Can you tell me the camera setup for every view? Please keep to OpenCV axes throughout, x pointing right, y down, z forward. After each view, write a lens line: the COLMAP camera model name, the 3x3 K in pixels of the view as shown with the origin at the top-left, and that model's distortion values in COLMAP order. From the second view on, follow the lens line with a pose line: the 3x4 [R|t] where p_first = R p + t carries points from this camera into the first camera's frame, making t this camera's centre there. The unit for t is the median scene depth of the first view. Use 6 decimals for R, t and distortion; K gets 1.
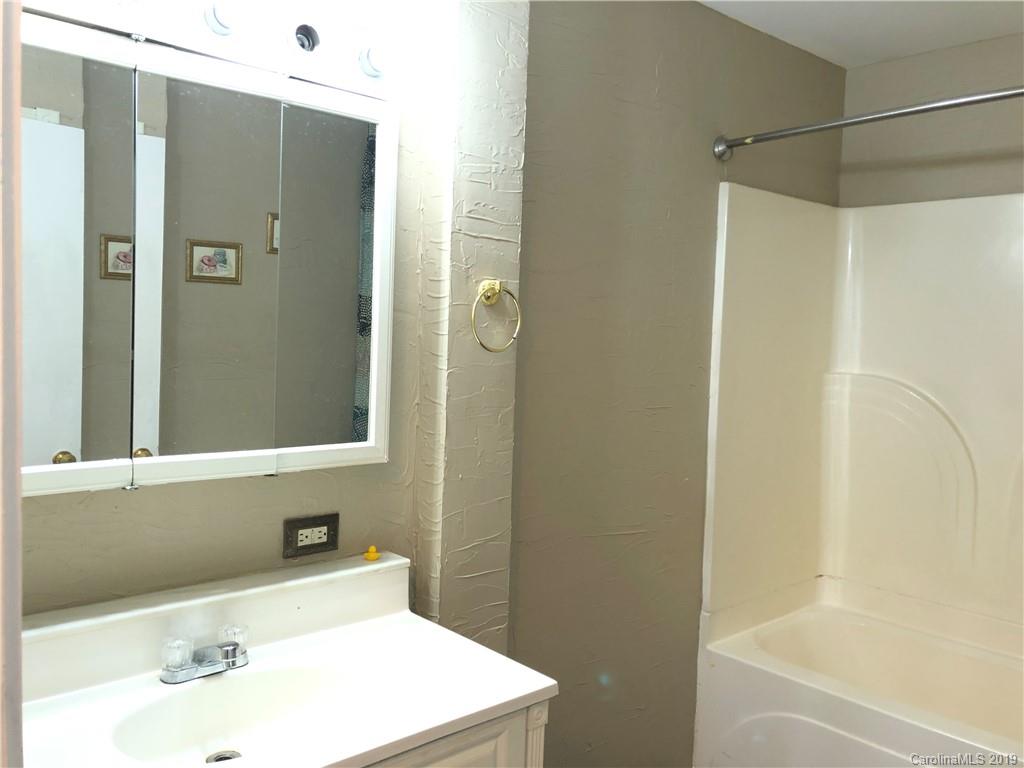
lens RADIAL K [[841.2, 0, 509.0], [0, 841.2, 372.4], [0, 0, 1]] dist [0.026019, -0.003111]
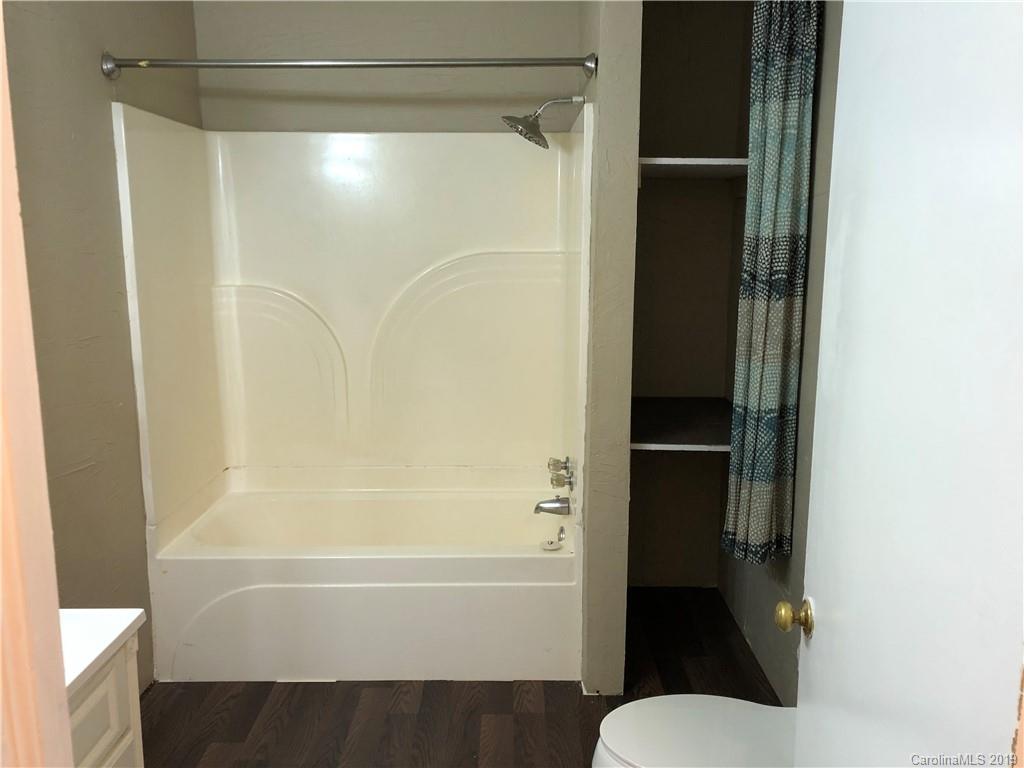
lens RADIAL K [[830.7, 0, 509.9], [0, 830.7, 374.9], [0, 0, 1]] dist [0.053337, -0.068924]
pose [[0.672773, -0.153114, 0.723832, -0.195898], [0.062844, 0.986642, 0.150295, -0.029761], [-0.737175, -0.055626, 0.673408, -0.017219]]
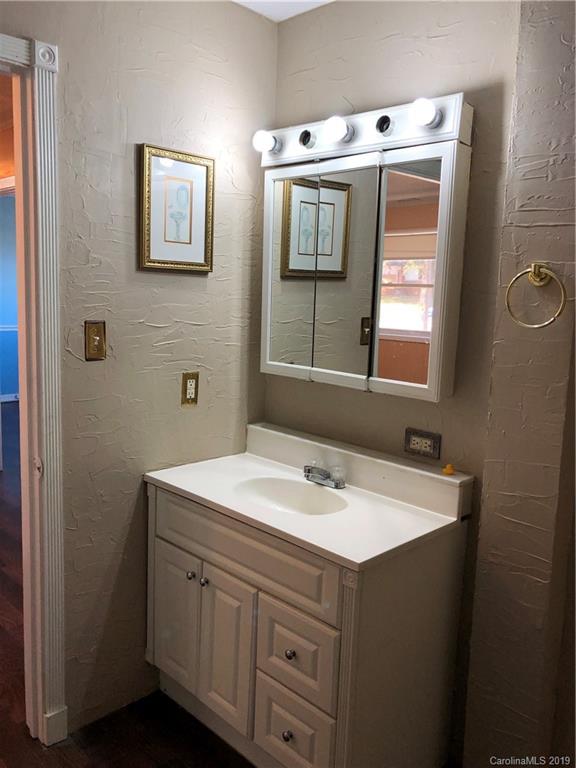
lens RADIAL K [[644.2, 0, 288.0], [0, 644.2, 384.0], [0, 0, 1]] dist [-0.005826, -0.008300]
pose [[0.055690, 0.112240, -0.992119, 0.557896], [-0.087030, 0.990425, 0.107164, -0.010051], [0.994648, 0.080376, 0.064925, 0.425663]]
